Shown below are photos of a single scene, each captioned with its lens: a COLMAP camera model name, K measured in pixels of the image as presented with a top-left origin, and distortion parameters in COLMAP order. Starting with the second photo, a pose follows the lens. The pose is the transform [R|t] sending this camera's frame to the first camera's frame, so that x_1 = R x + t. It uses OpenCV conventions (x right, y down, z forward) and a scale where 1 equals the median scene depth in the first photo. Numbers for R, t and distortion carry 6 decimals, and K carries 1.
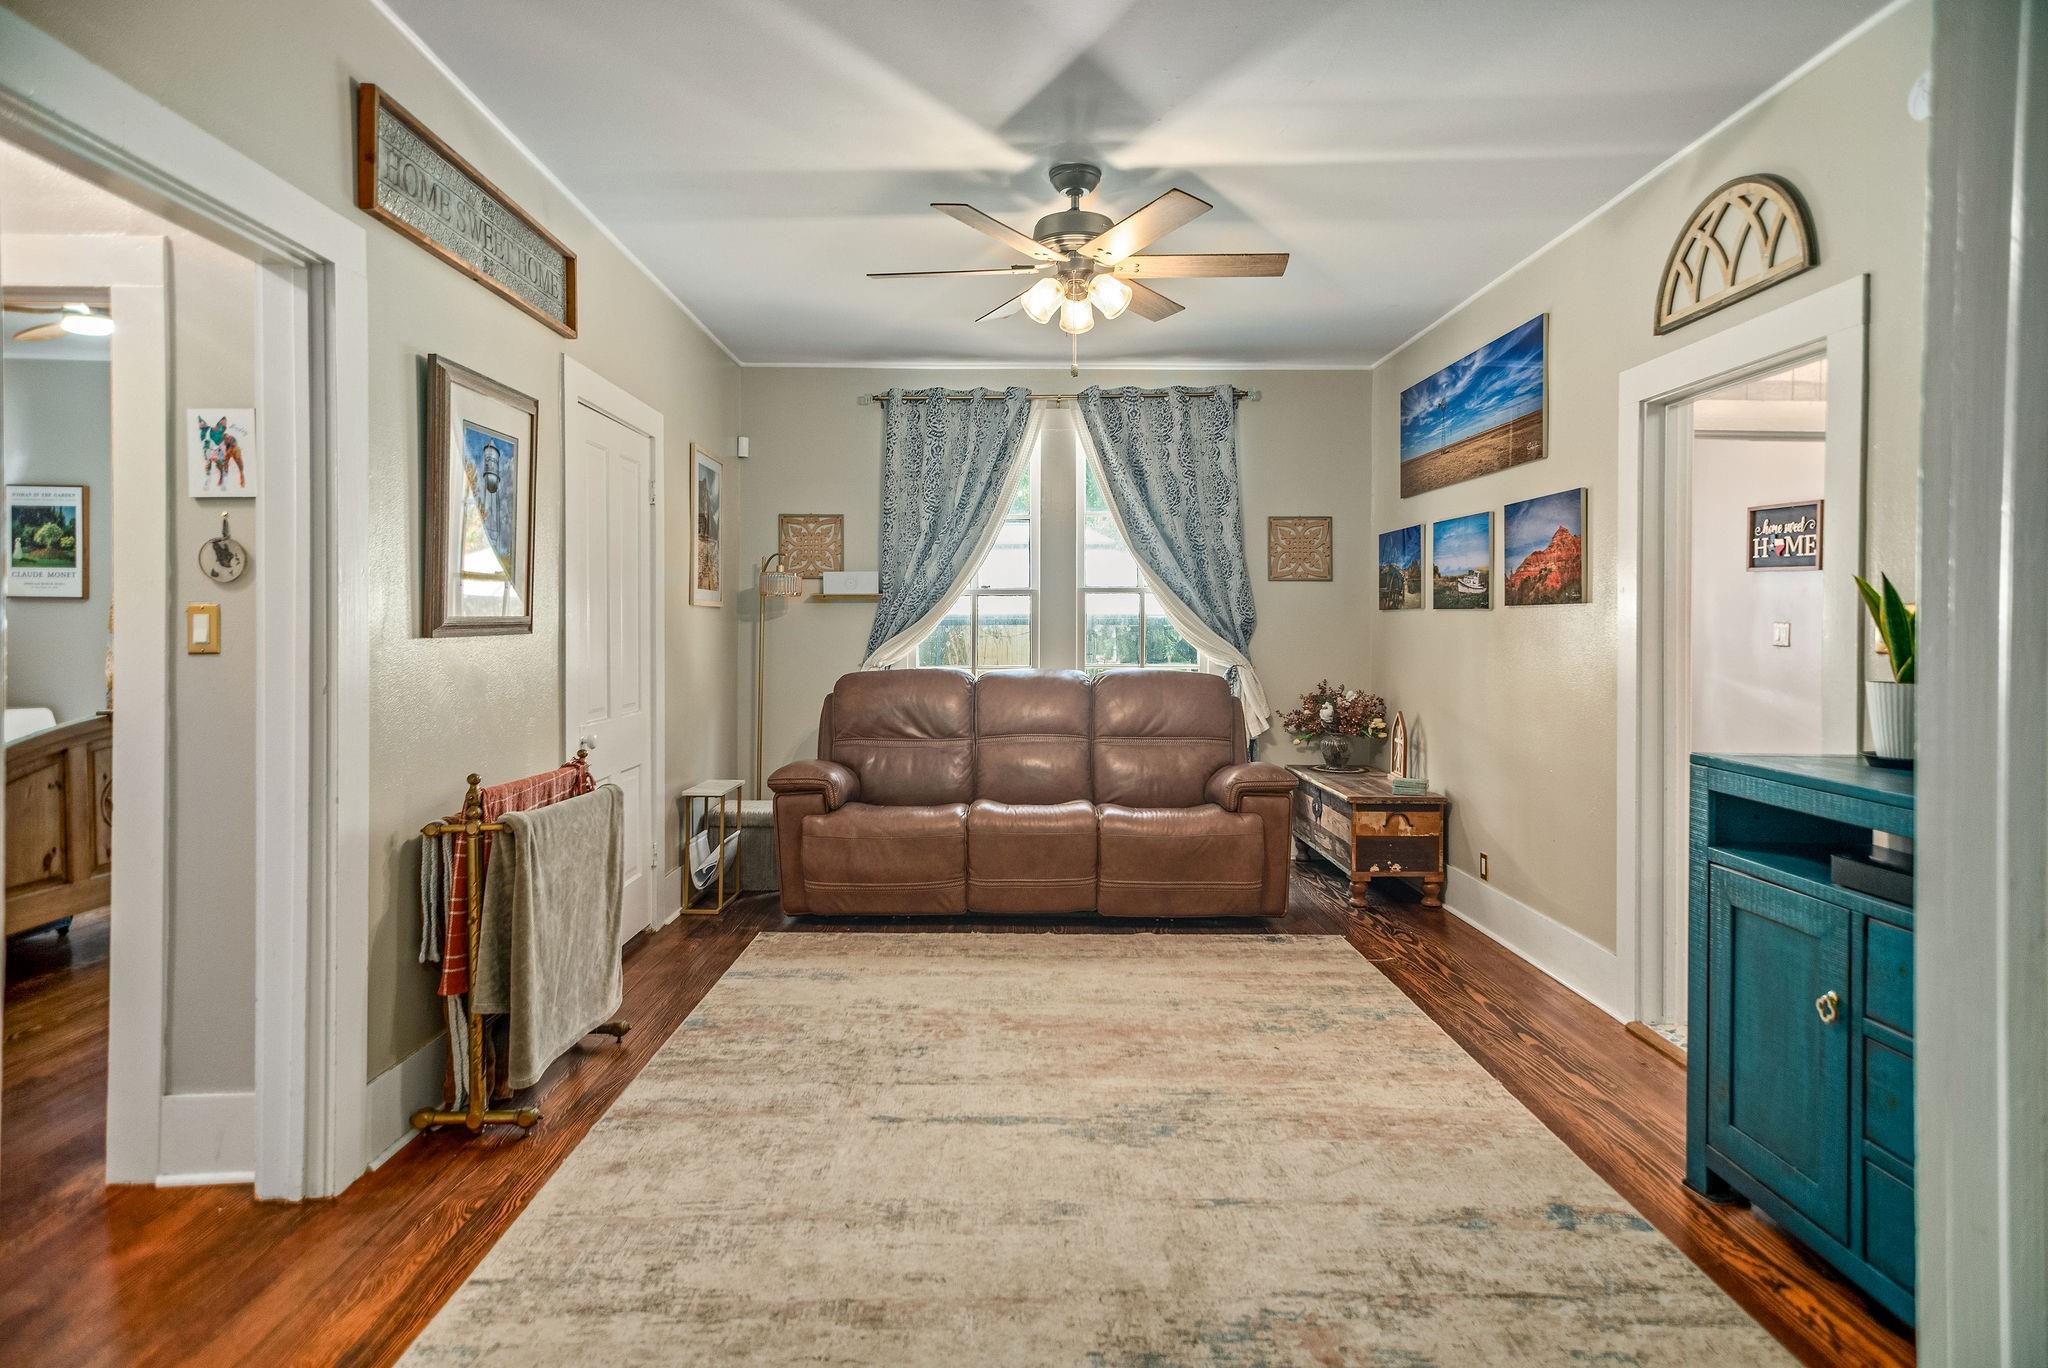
lens RADIAL K [[1150.5, 0, 1027.8], [0, 1150.5, 624.9], [0, 0, 1]] dist [0.007536, 0.001883]
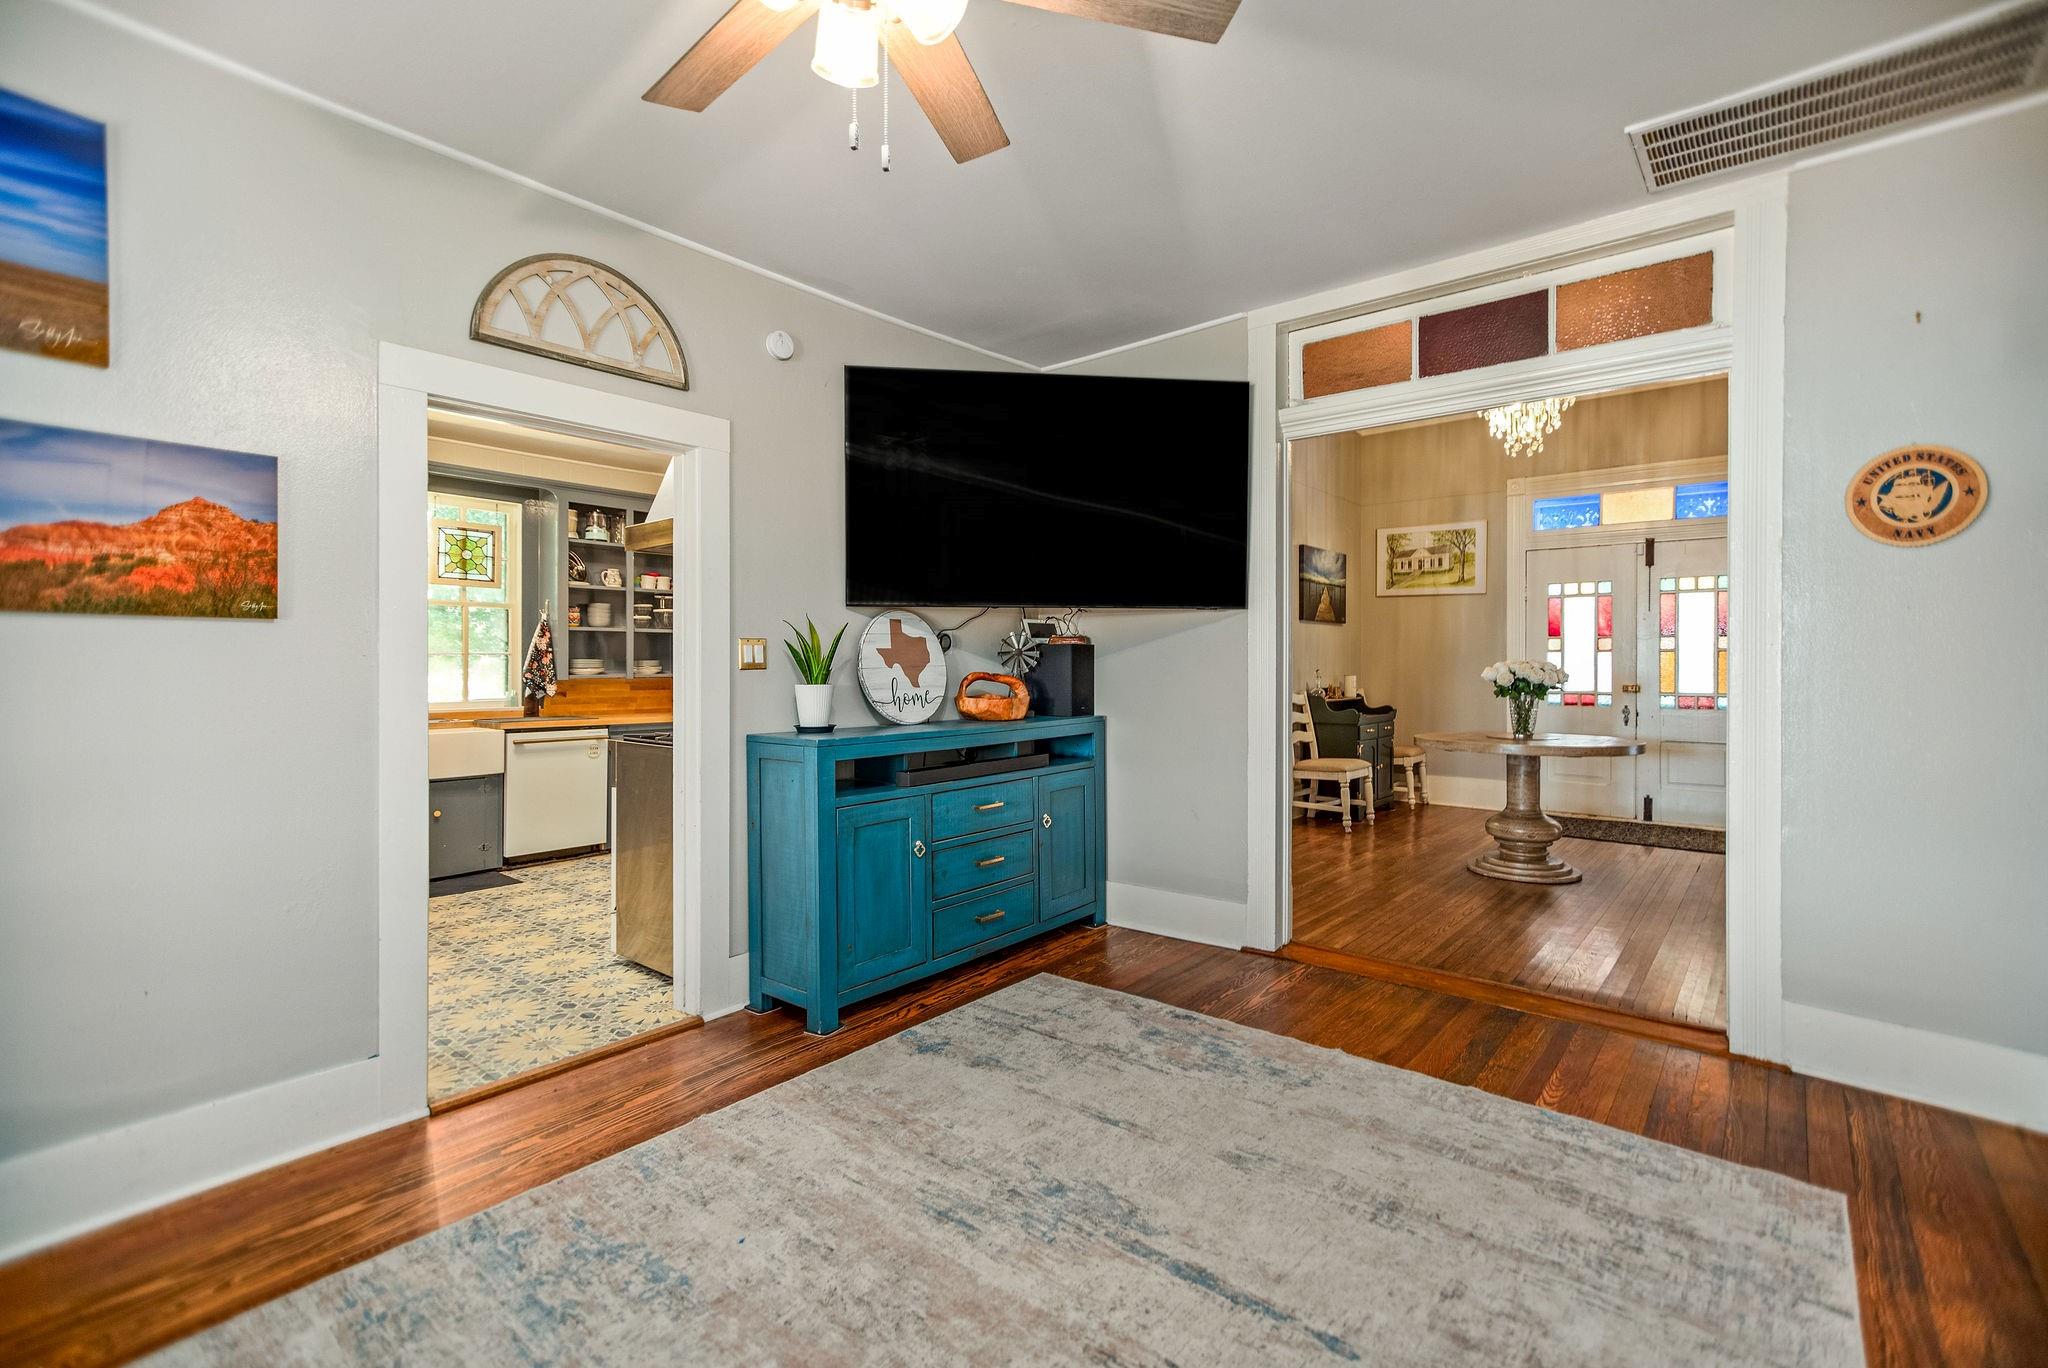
lens RADIAL K [[925.2, 0, 1037.8], [0, 925.2, 656.7], [0, 0, 1]] dist [0.002284, 0.001169]
pose [[-0.768817, -0.003538, 0.639460, -0.181003], [-0.002612, 0.999994, 0.002393, 0.001468], [-0.639464, 0.000170, -0.768821, 0.821057]]
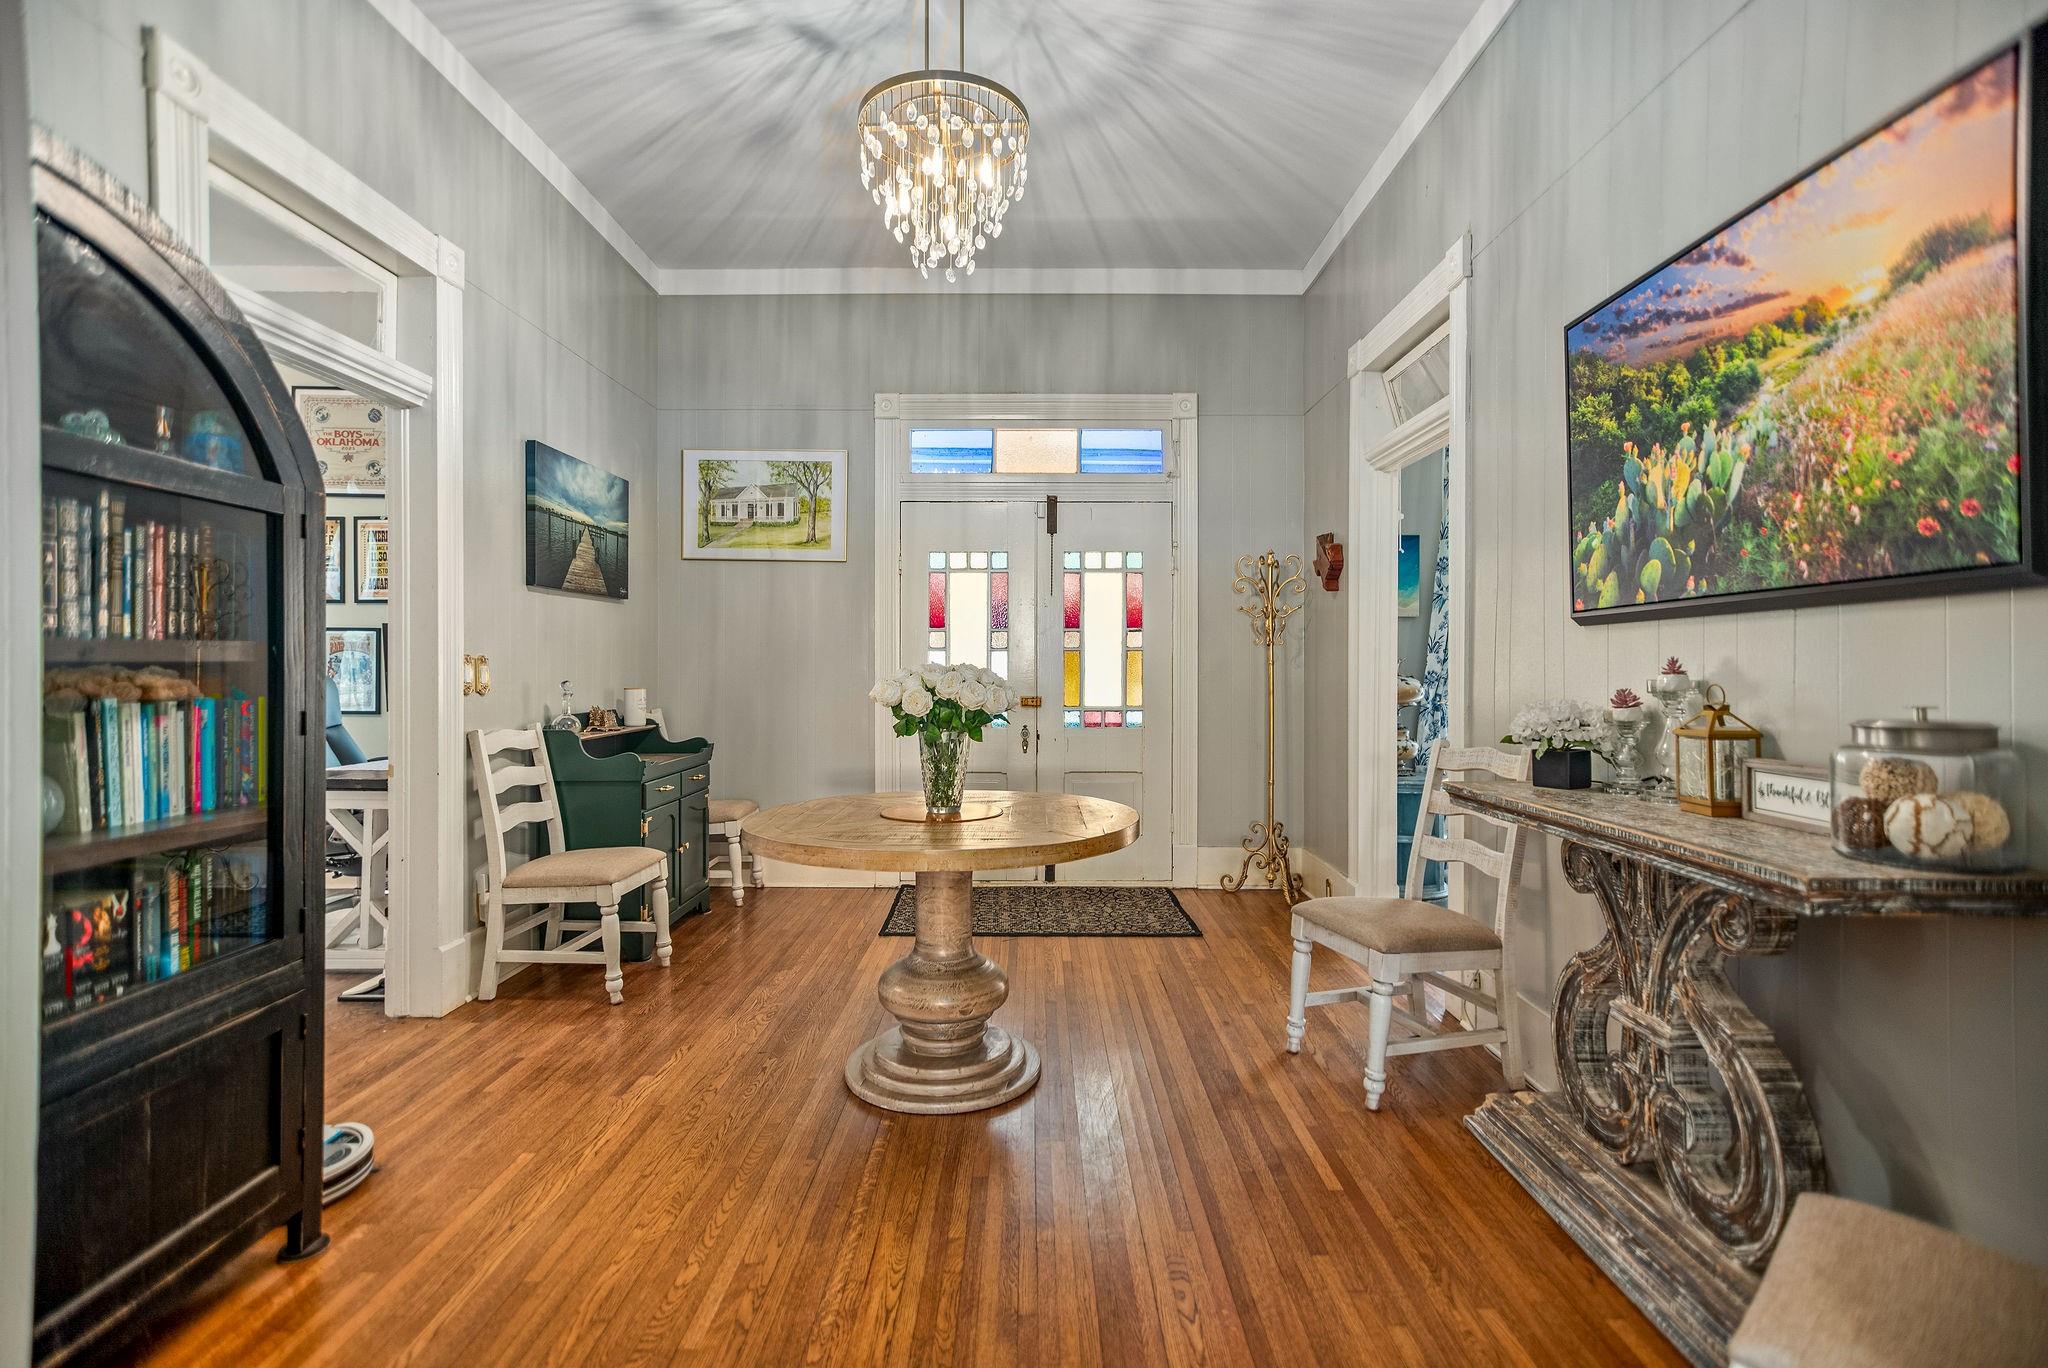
lens RADIAL K [[949.6, 0, 1022.9], [0, 949.6, 671.9], [0, 0, 1]] dist [0.001271, 0.000777]
pose [[-0.999728, -0.006918, 0.022258, -0.003825], [-0.006591, 0.999870, 0.014714, 0.002681], [-0.022357, 0.014564, -0.999644, 0.254742]]
